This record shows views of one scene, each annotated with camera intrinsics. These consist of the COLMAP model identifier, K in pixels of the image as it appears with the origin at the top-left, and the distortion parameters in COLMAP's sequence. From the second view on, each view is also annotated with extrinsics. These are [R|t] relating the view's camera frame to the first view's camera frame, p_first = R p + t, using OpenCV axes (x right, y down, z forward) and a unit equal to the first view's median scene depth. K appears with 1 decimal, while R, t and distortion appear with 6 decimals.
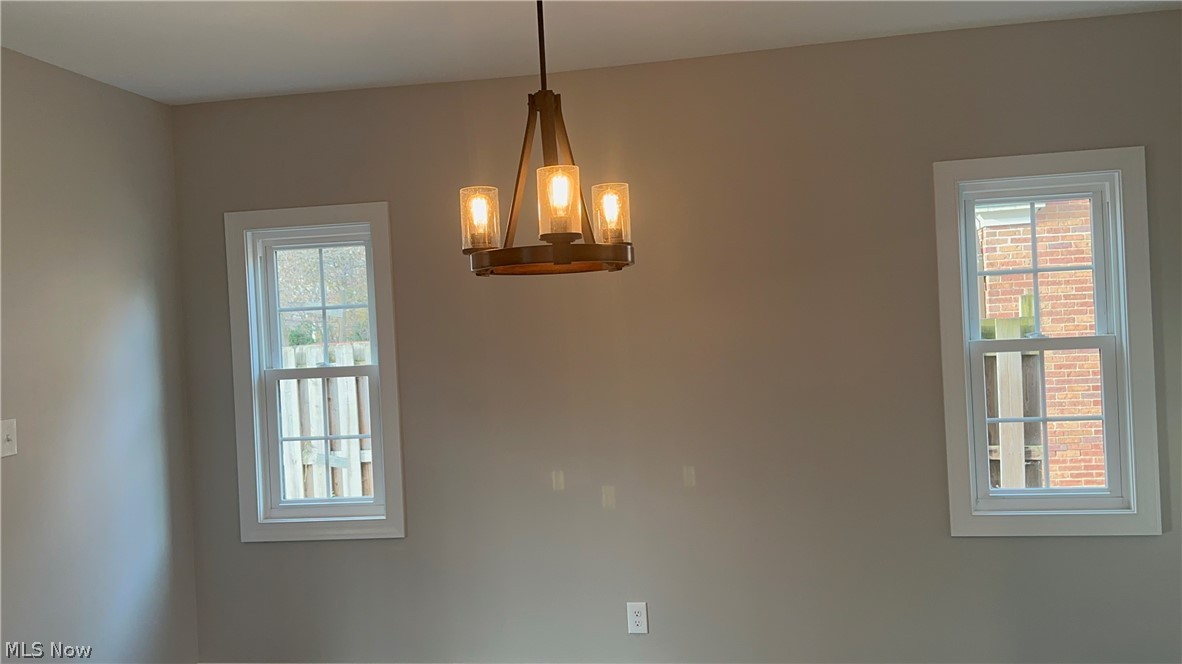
lens RADIAL K [[1007.4, 0, 591.0], [0, 1007.4, 332.0], [0, 0, 1]] dist [0.168988, -0.323438]
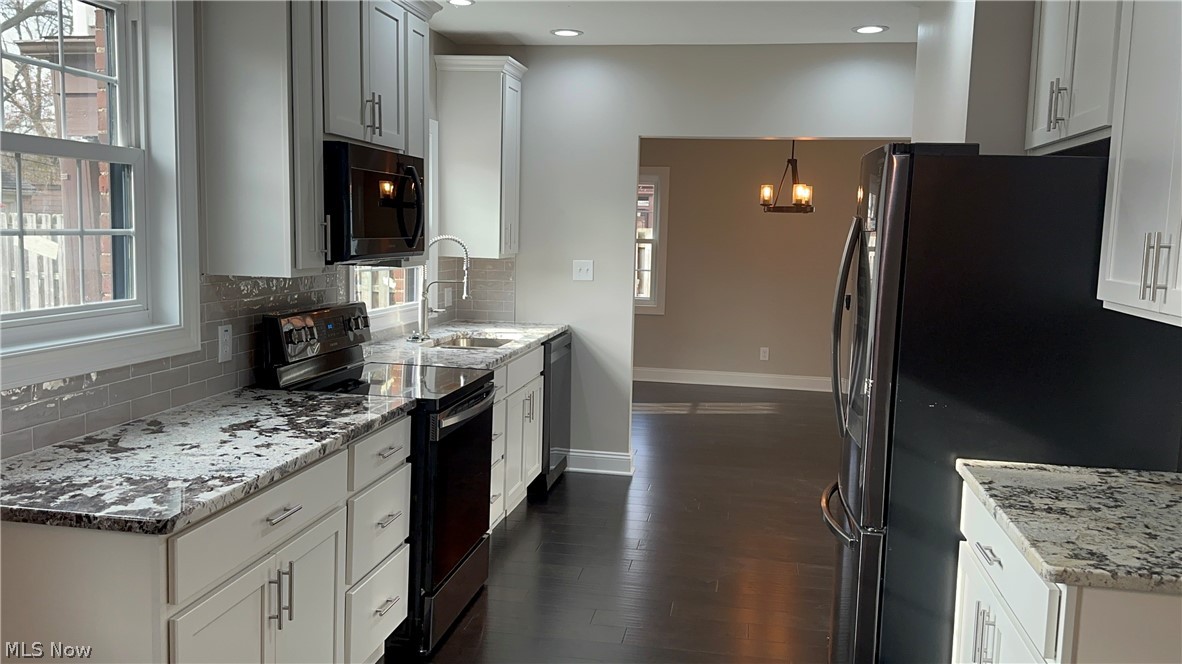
lens RADIAL K [[1007.4, 0, 591.0], [0, 1007.4, 332.0], [0, 0, 1]] dist [0.168988, -0.323438]
pose [[0.996766, 0.077364, 0.021728, -0.713388], [-0.079139, 0.991994, 0.098408, 0.050816], [-0.013941, -0.099809, 0.994909, -2.306066]]
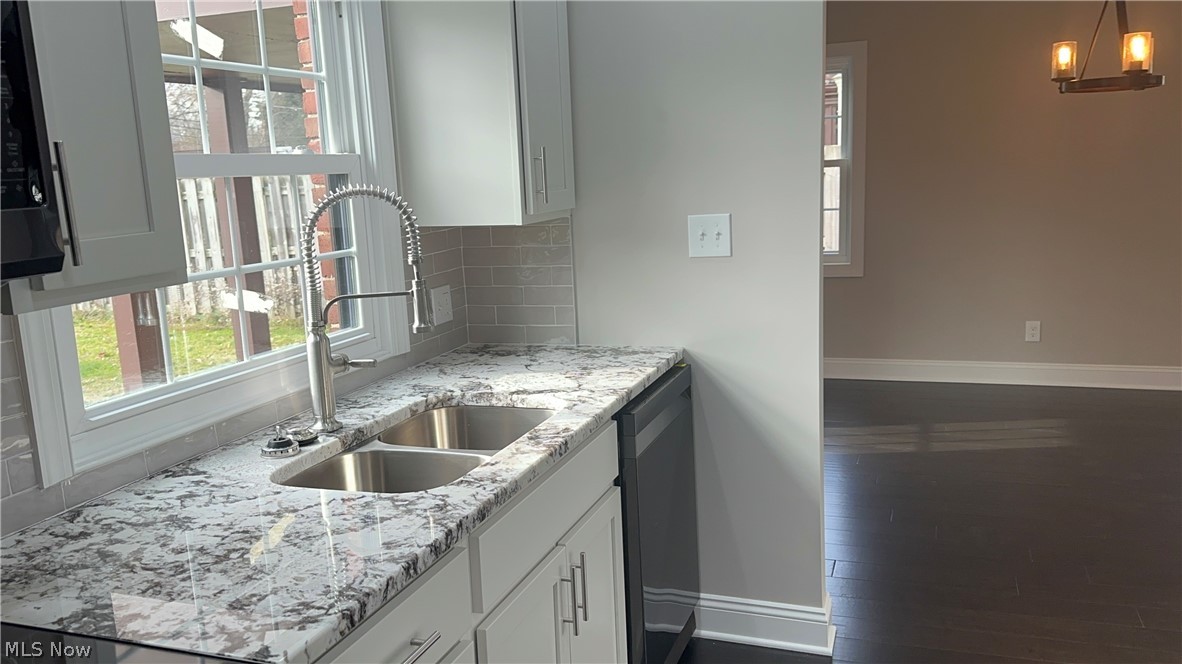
lens RADIAL K [[1005.7, 0, 591.0], [0, 1005.7, 332.0], [0, 0, 1]] dist [0.041155, -0.003665]
pose [[0.988494, 0.034617, -0.147246, -0.645619], [-0.008812, 0.984986, 0.172408, 0.055552], [0.151004, -0.169127, 0.973958, -0.926989]]
